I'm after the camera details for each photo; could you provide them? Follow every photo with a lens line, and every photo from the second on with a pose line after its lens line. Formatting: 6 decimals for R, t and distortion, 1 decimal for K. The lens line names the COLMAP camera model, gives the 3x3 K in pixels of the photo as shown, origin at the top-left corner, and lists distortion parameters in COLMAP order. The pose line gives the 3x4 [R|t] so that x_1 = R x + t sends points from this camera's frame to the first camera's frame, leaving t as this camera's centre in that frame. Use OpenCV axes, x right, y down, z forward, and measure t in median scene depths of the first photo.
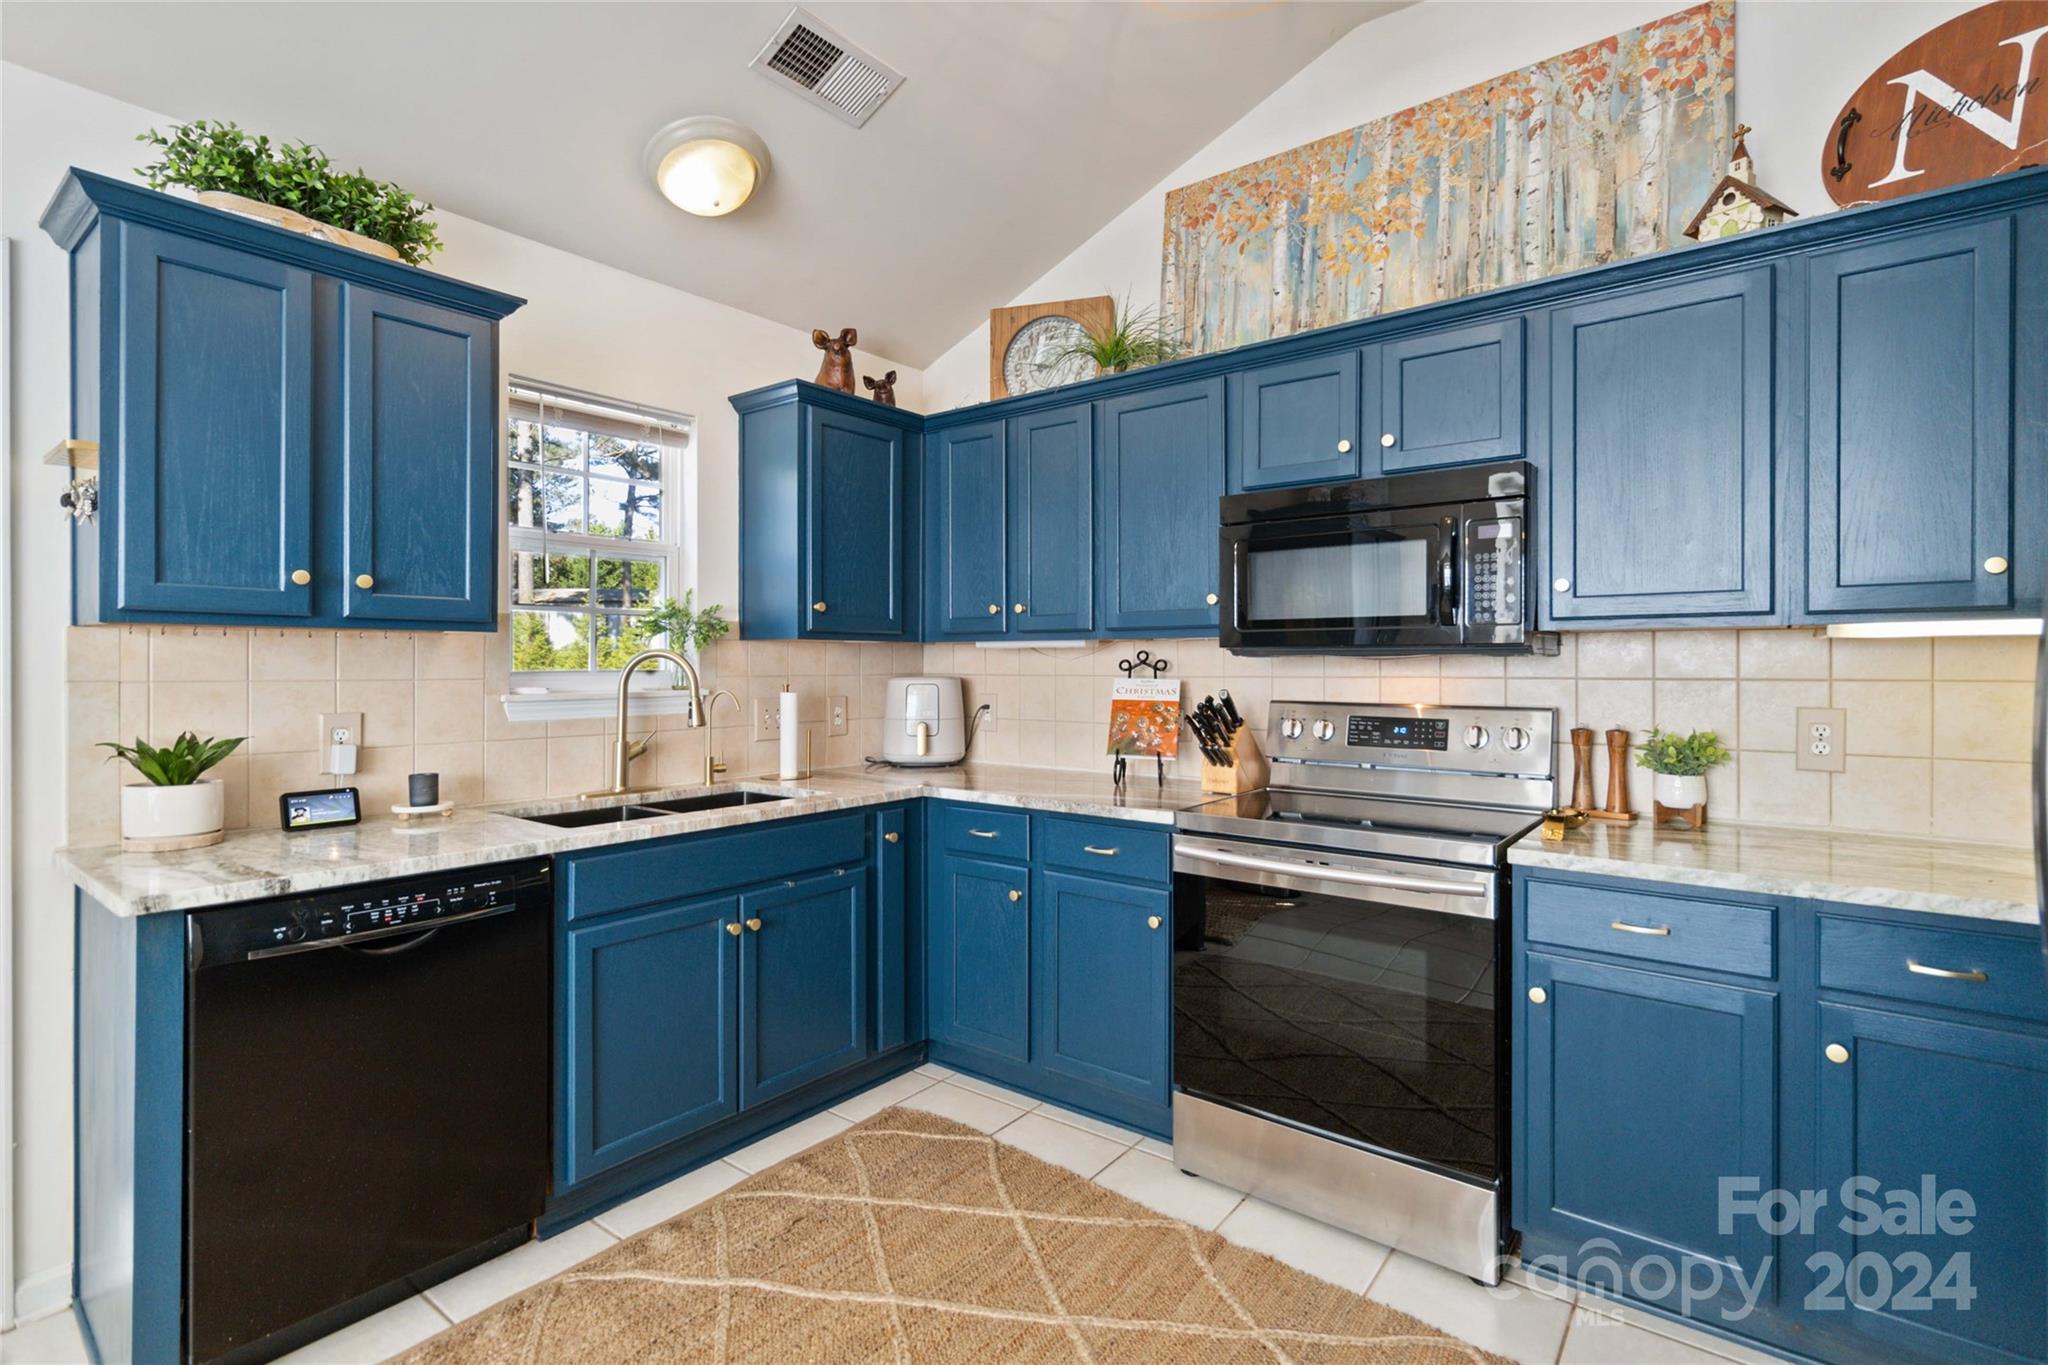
lens RADIAL K [[949.8, 0, 1039.8], [0, 949.8, 667.8], [0, 0, 1]] dist [-0.003196, 0.001422]
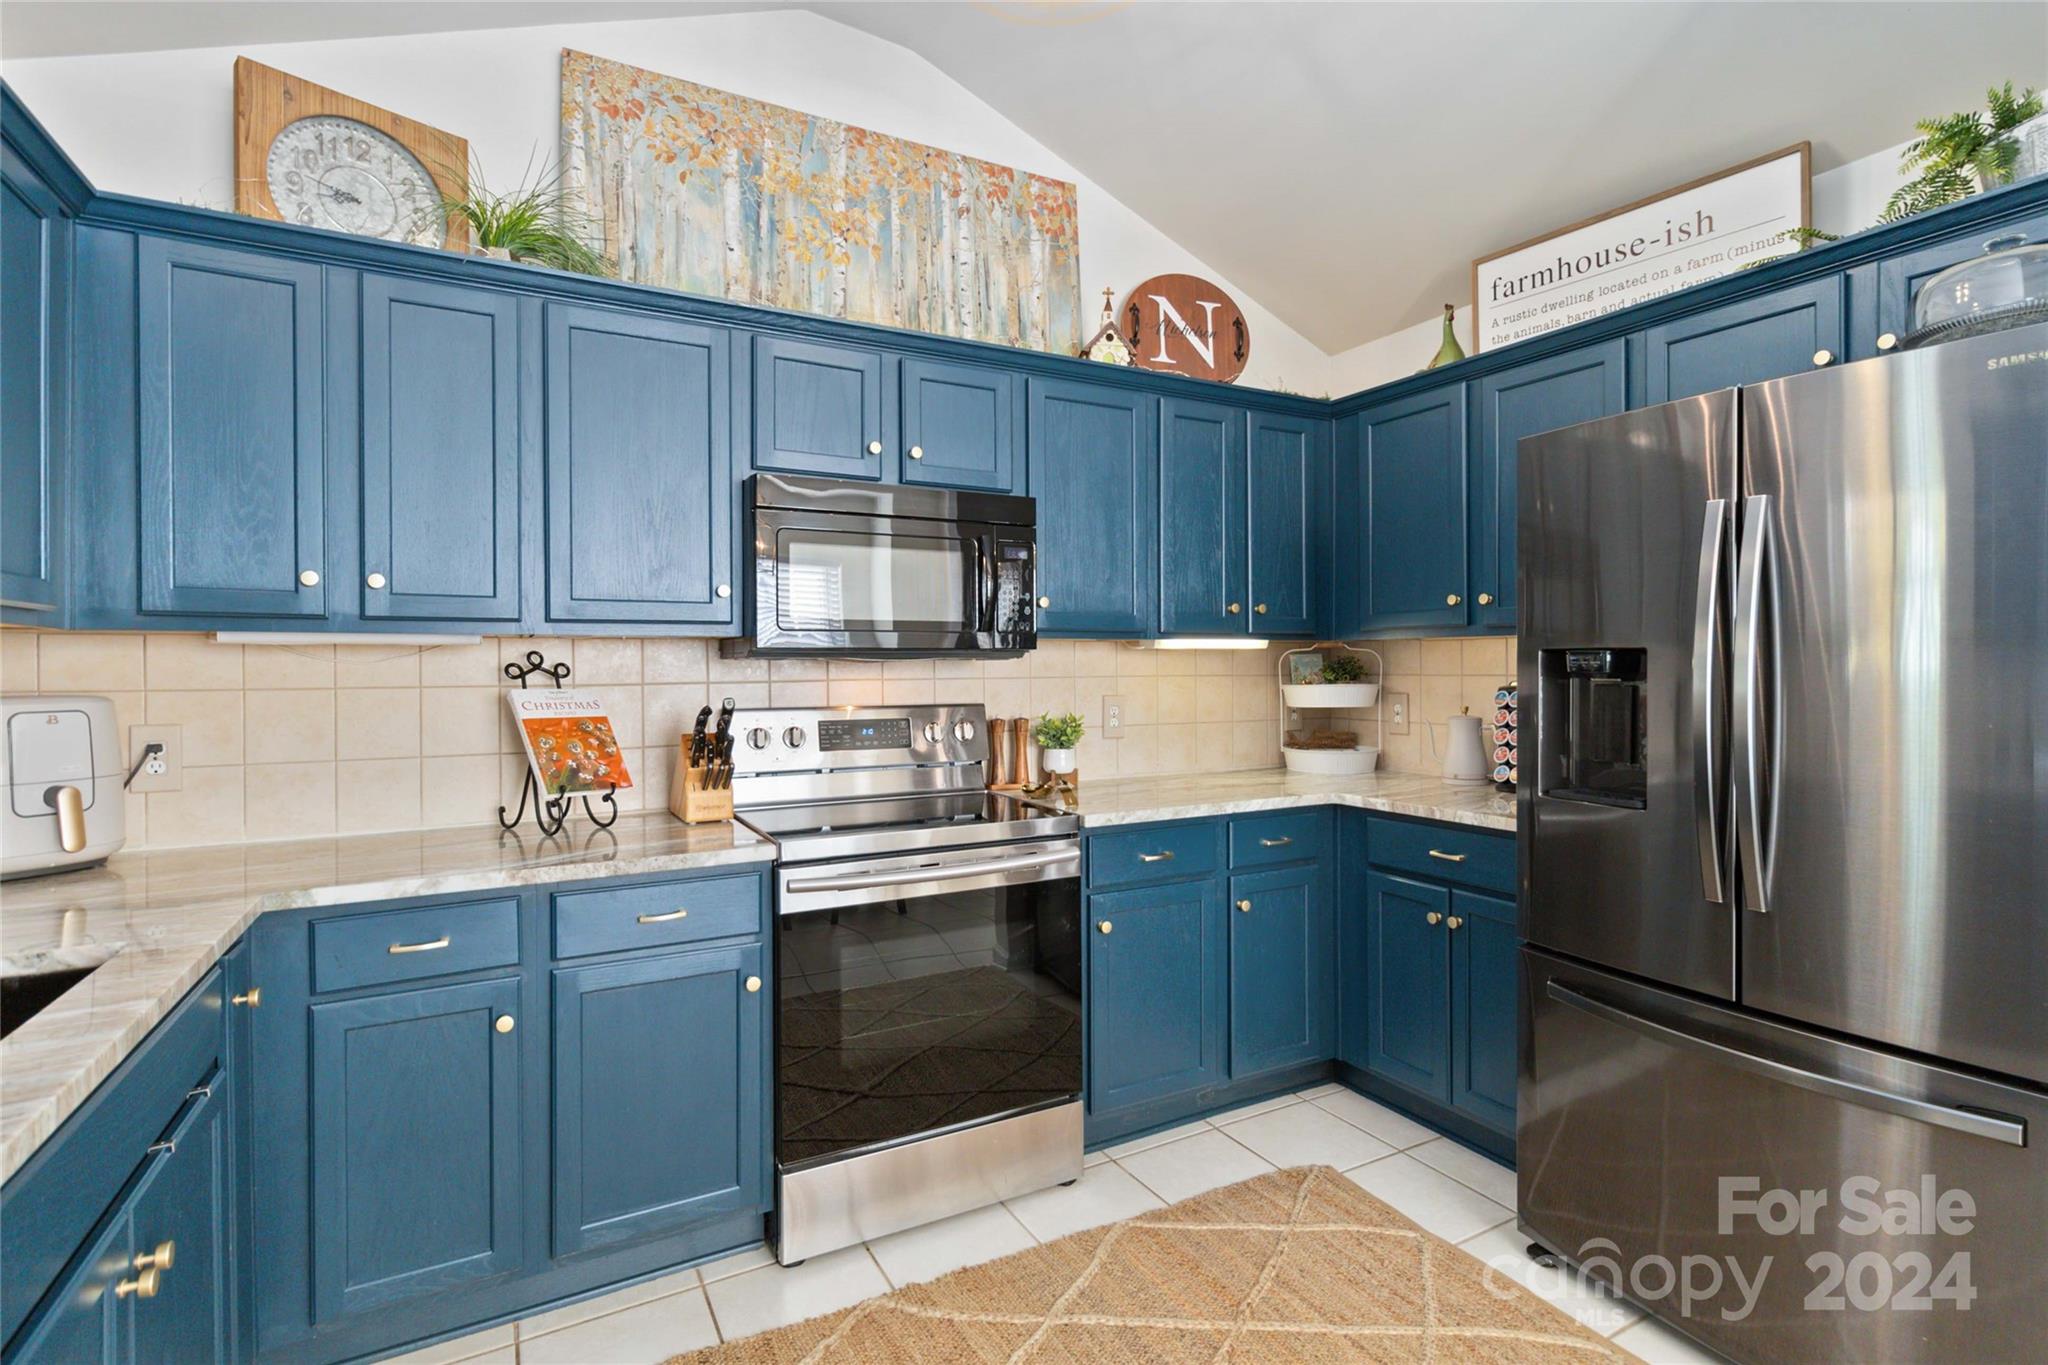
lens RADIAL K [[949.8, 0, 1061.7], [0, 949.8, 673.0], [0, 0, 1]] dist [-0.003196, 0.001422]
pose [[0.400944, -0.008812, 0.916060, -0.467805], [0.009918, 0.999937, 0.005278, -0.000996], [-0.916049, 0.006969, 0.401006, 0.387044]]
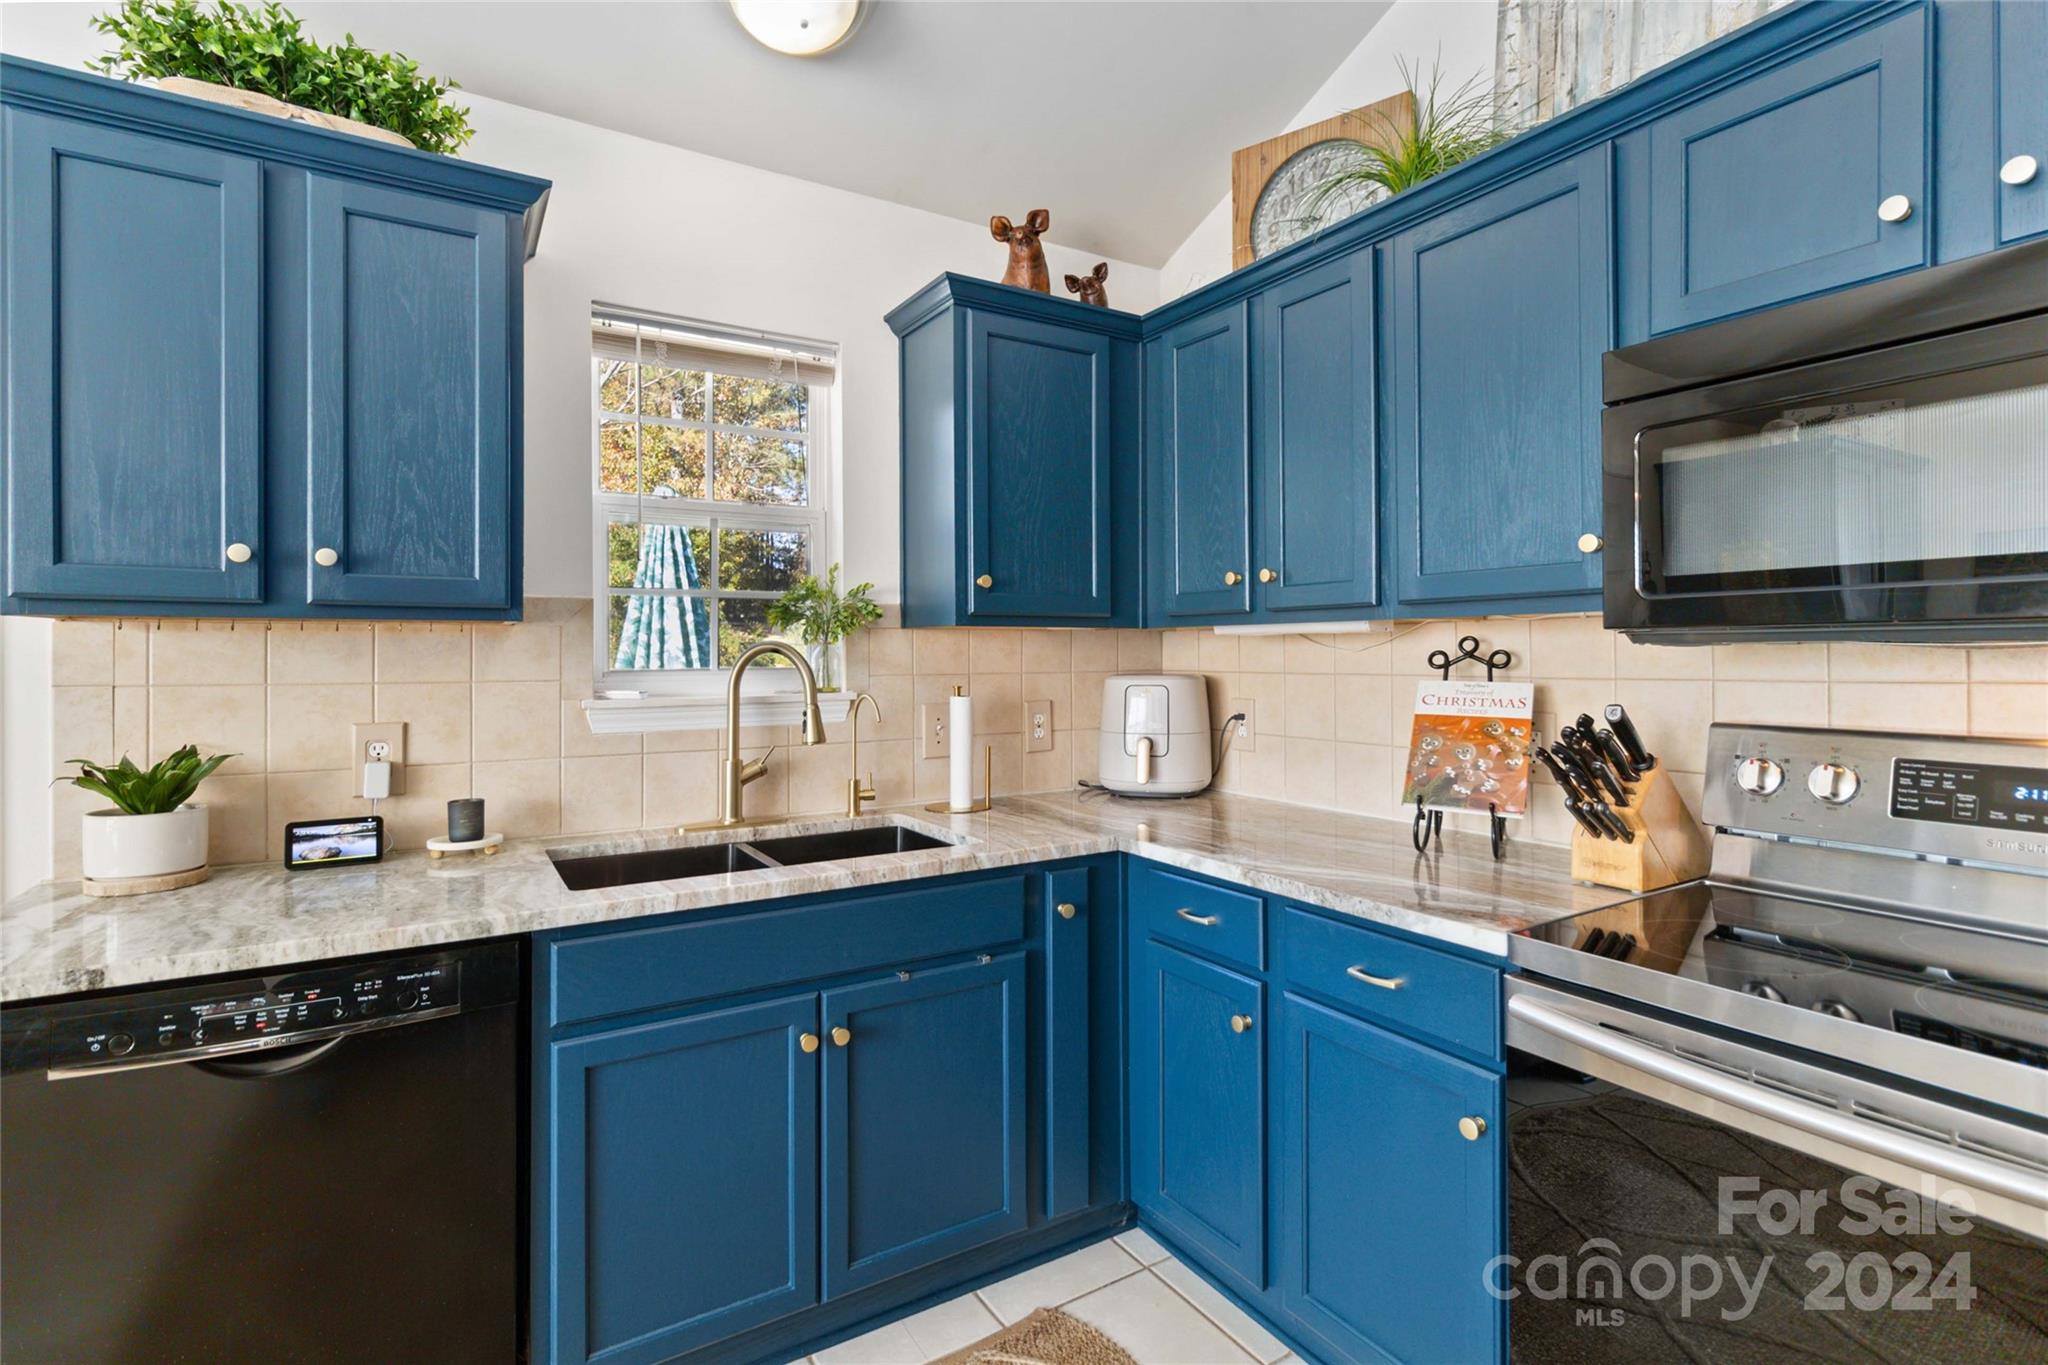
lens RADIAL K [[949.8, 0, 1044.6], [0, 949.8, 656.1], [0, 0, 1]] dist [-0.003196, 0.001422]
pose [[0.937033, -0.004637, -0.349210, 0.075396], [0.003830, 0.999988, -0.003003, -0.004715], [0.349219, 0.001477, 0.937040, 0.363183]]
